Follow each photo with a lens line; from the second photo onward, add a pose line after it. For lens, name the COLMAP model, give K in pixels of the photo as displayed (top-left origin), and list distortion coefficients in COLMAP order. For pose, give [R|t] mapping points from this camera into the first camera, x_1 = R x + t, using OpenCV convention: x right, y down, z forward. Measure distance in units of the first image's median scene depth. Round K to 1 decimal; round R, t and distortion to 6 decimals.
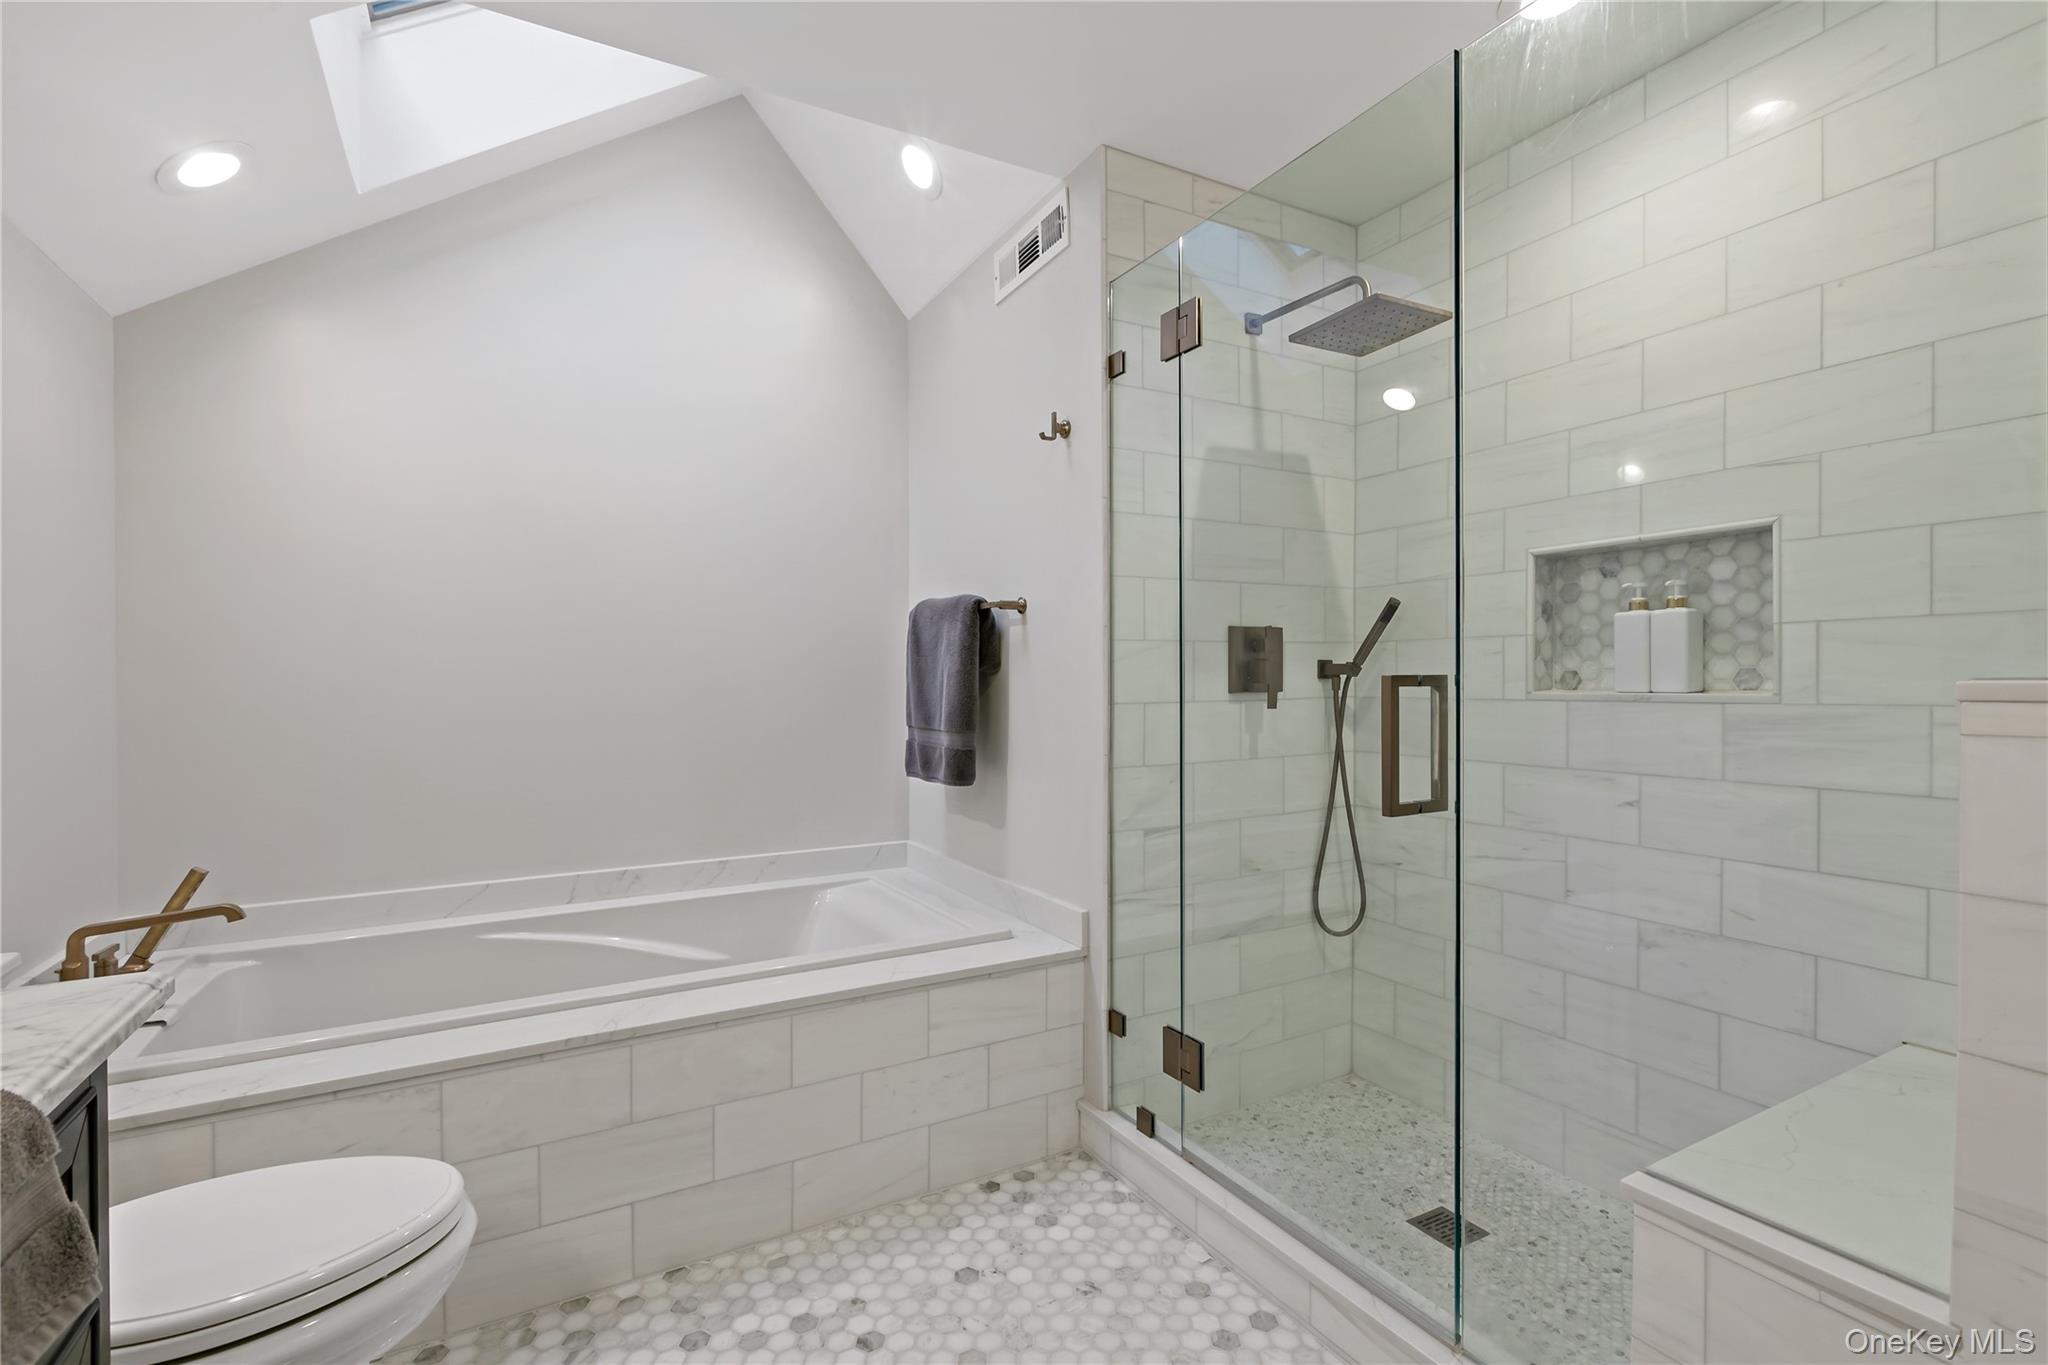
lens RADIAL K [[938.0, 0, 1024.1], [0, 938.0, 696.2], [0, 0, 1]] dist [0.000241, 0.000252]
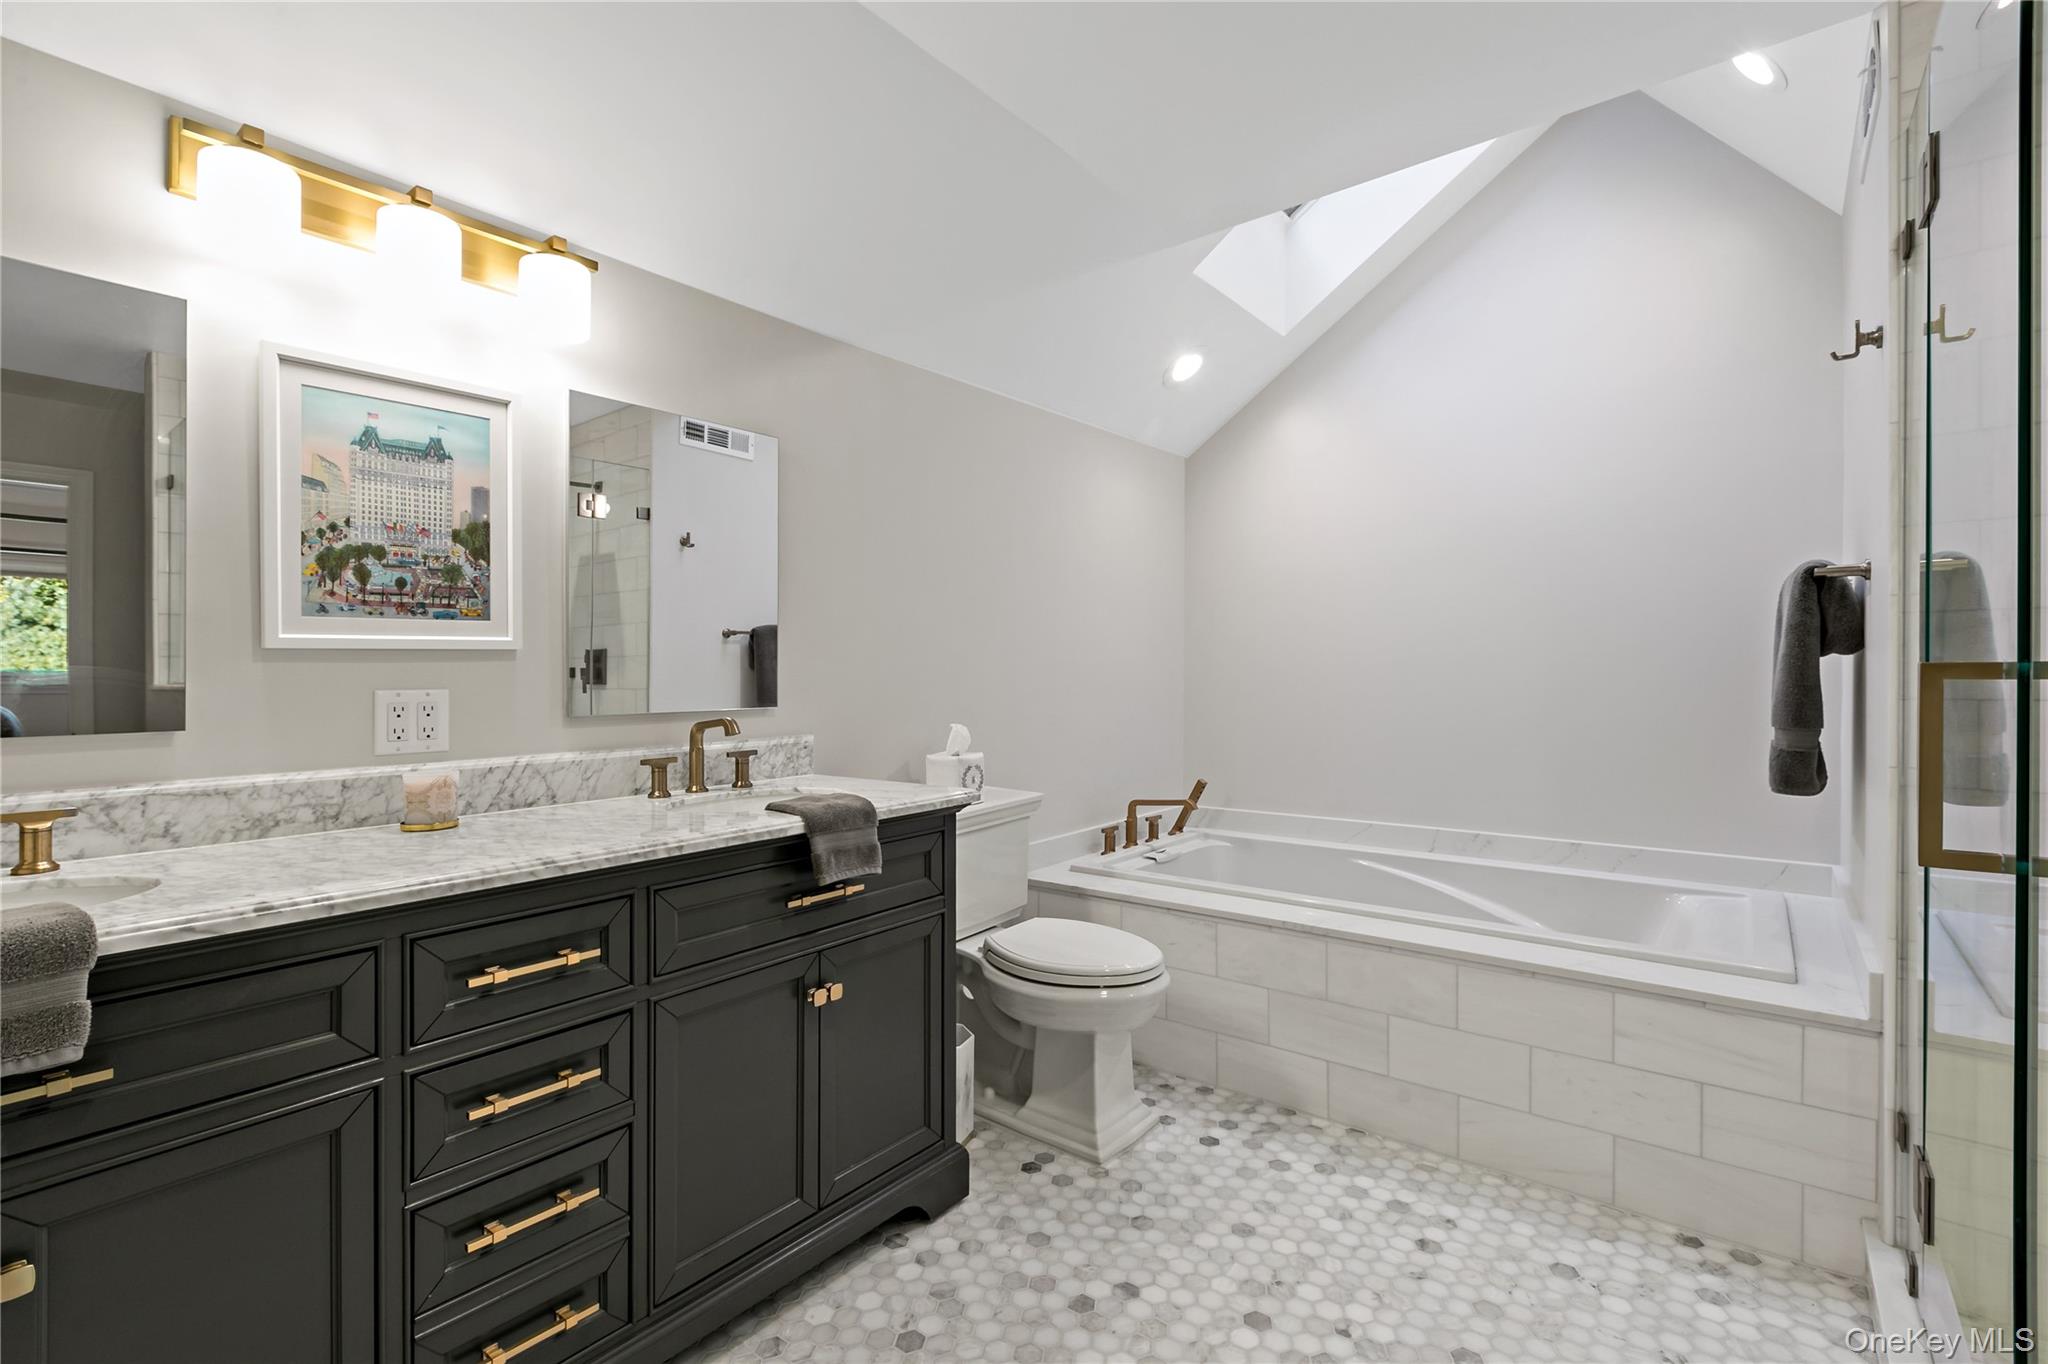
lens RADIAL K [[938.0, 0, 1013.1], [0, 938.0, 671.5], [0, 0, 1]] dist [0.000241, 0.000252]
pose [[0.365646, 0.005196, -0.930739, 0.624018], [-0.011824, 0.999930, 0.000937, -0.006745], [0.930679, 0.010663, 0.365682, 0.090017]]
